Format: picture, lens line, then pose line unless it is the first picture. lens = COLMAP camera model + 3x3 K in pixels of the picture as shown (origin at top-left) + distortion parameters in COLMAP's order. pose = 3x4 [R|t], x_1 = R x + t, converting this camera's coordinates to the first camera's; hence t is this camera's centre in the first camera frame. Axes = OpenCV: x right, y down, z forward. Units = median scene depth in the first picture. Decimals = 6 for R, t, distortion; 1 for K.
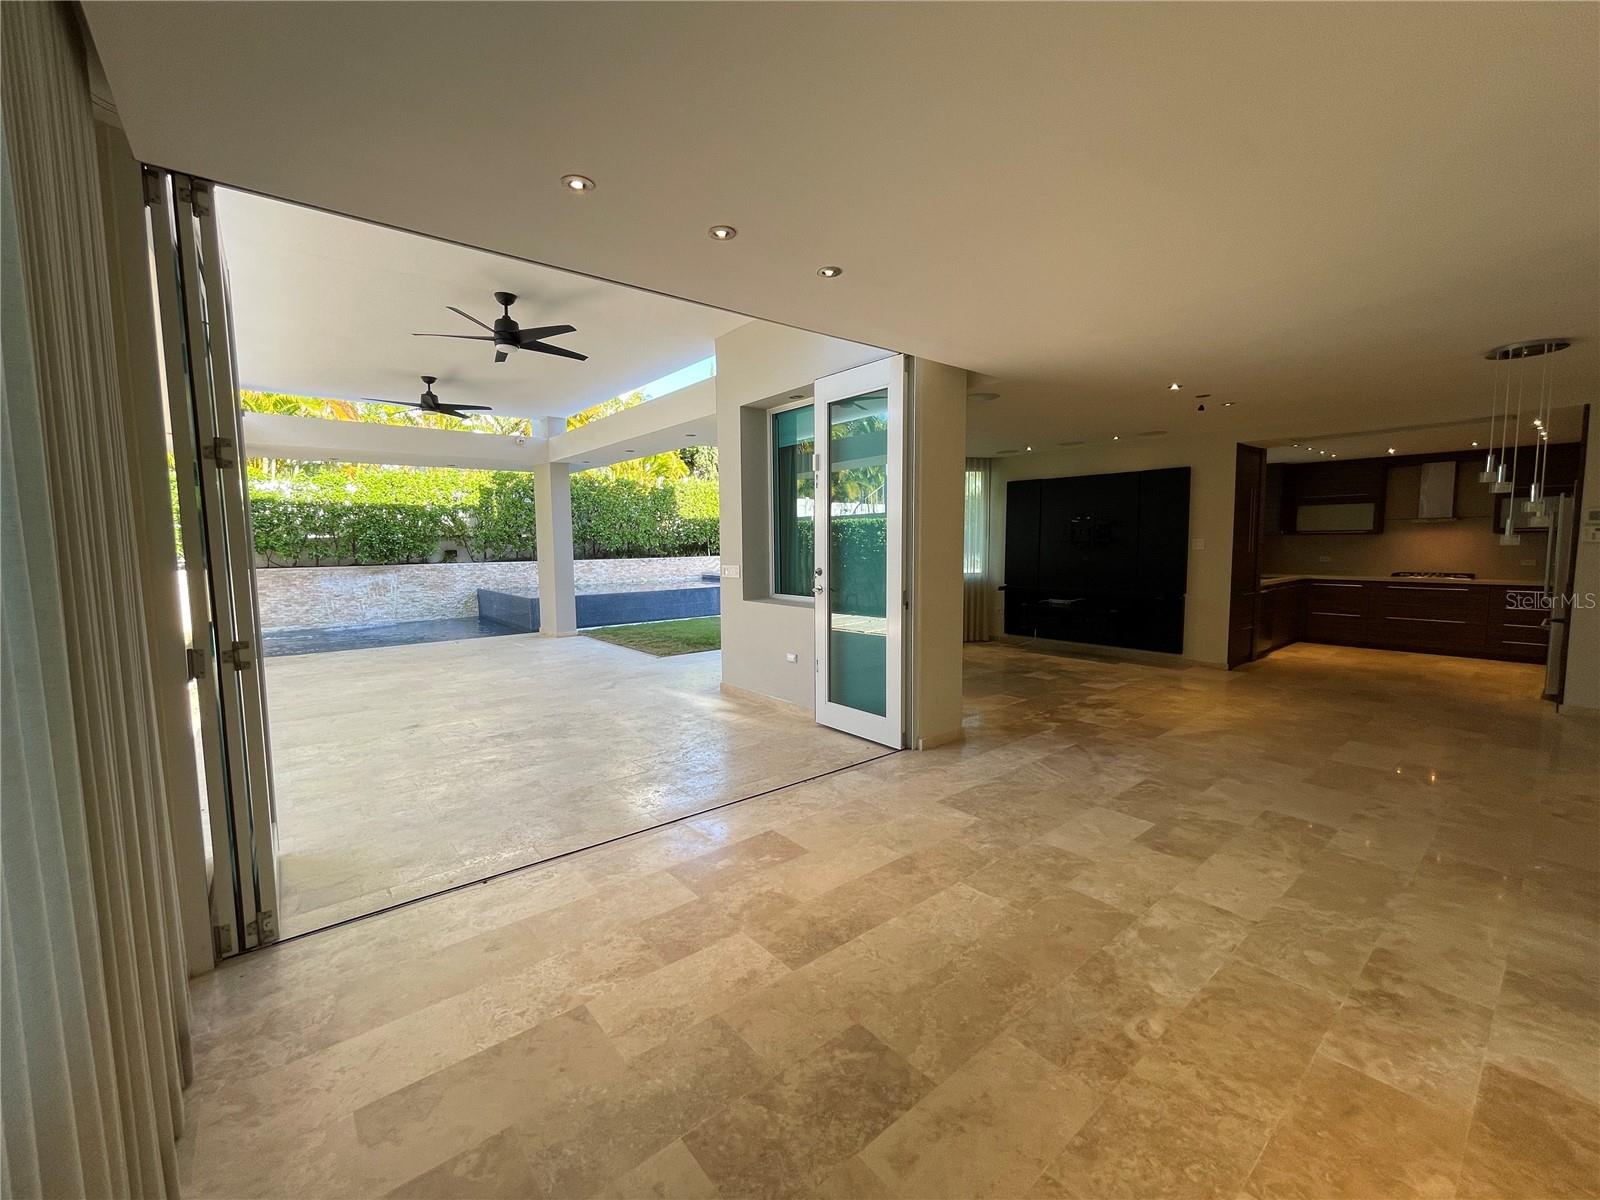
lens RADIAL K [[648.7, 0, 794.4], [0, 648.7, 602.9], [0, 0, 1]] dist [-0.004669, 0.001280]
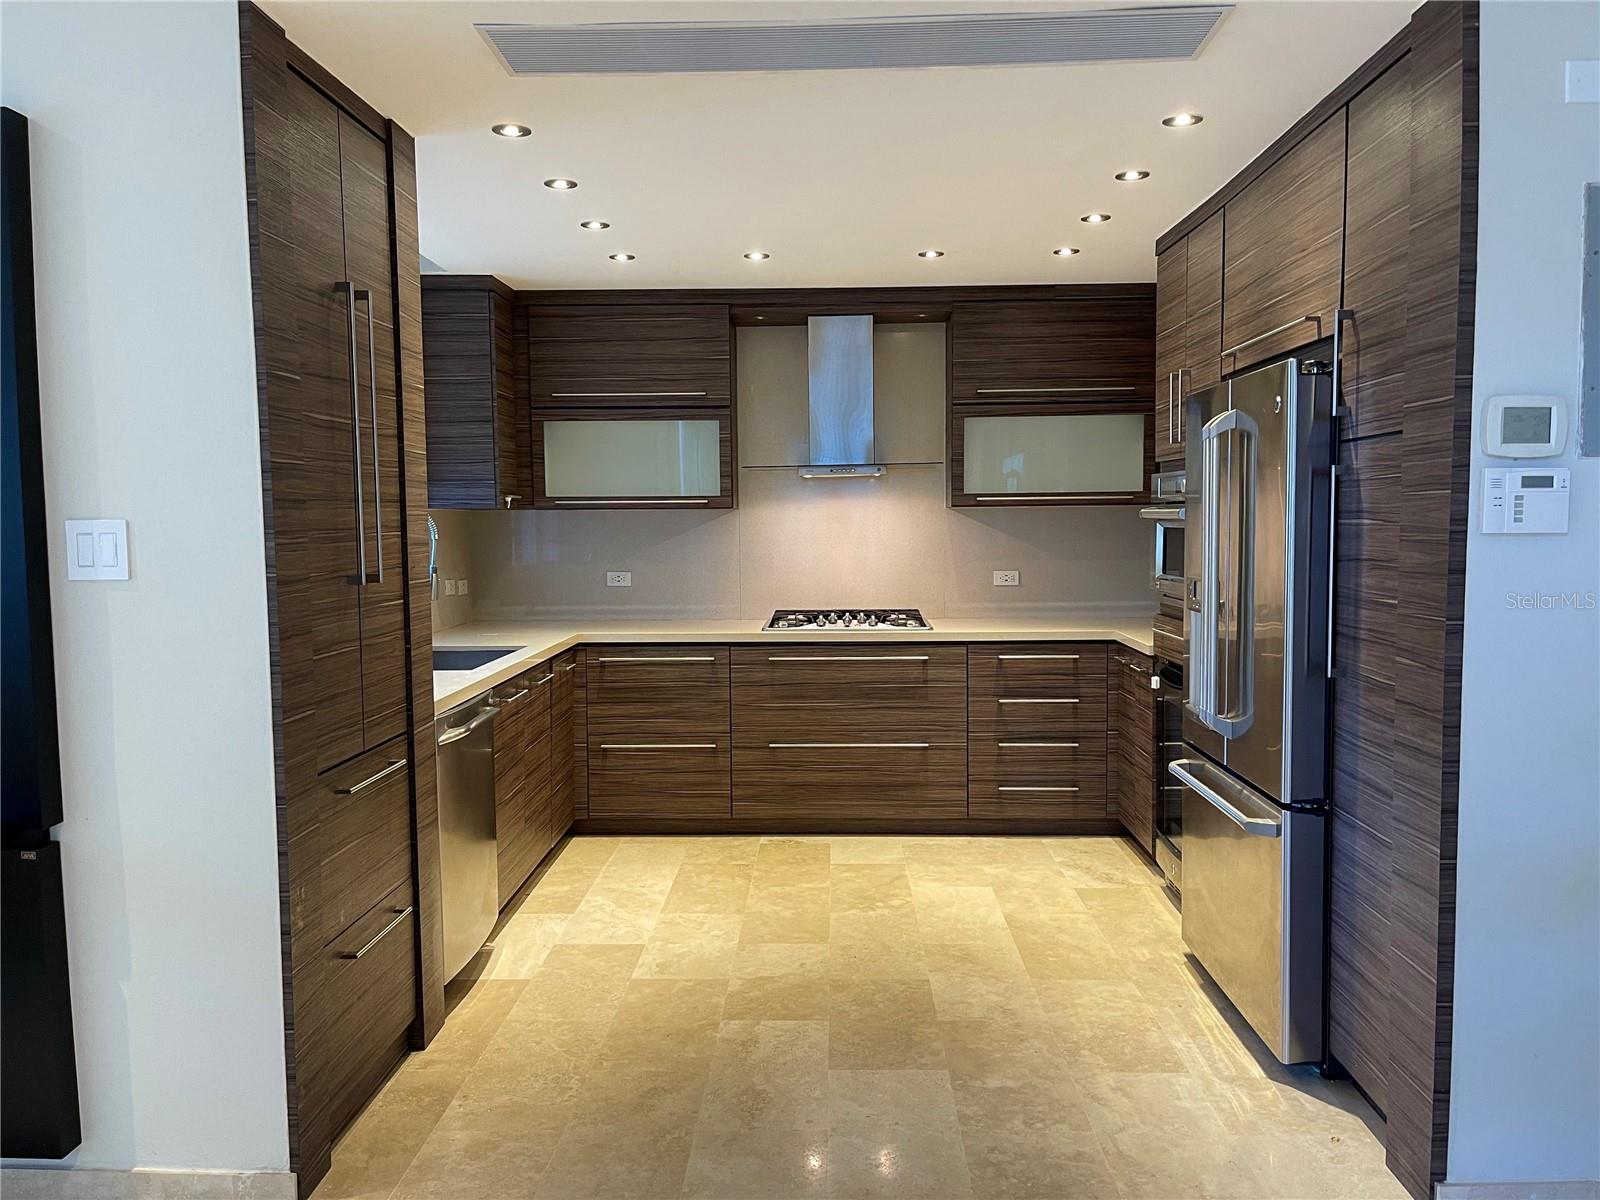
lens RADIAL K [[1214.1, 0, 797.9], [0, 1214.1, 605.2], [0, 0, 1]] dist [0.008764, 0.002494]
pose [[0.653669, -0.049717, 0.755146, 0.428635], [0.071529, 0.997431, 0.003752, -0.053520], [-0.753393, 0.051563, 0.655546, 0.548891]]
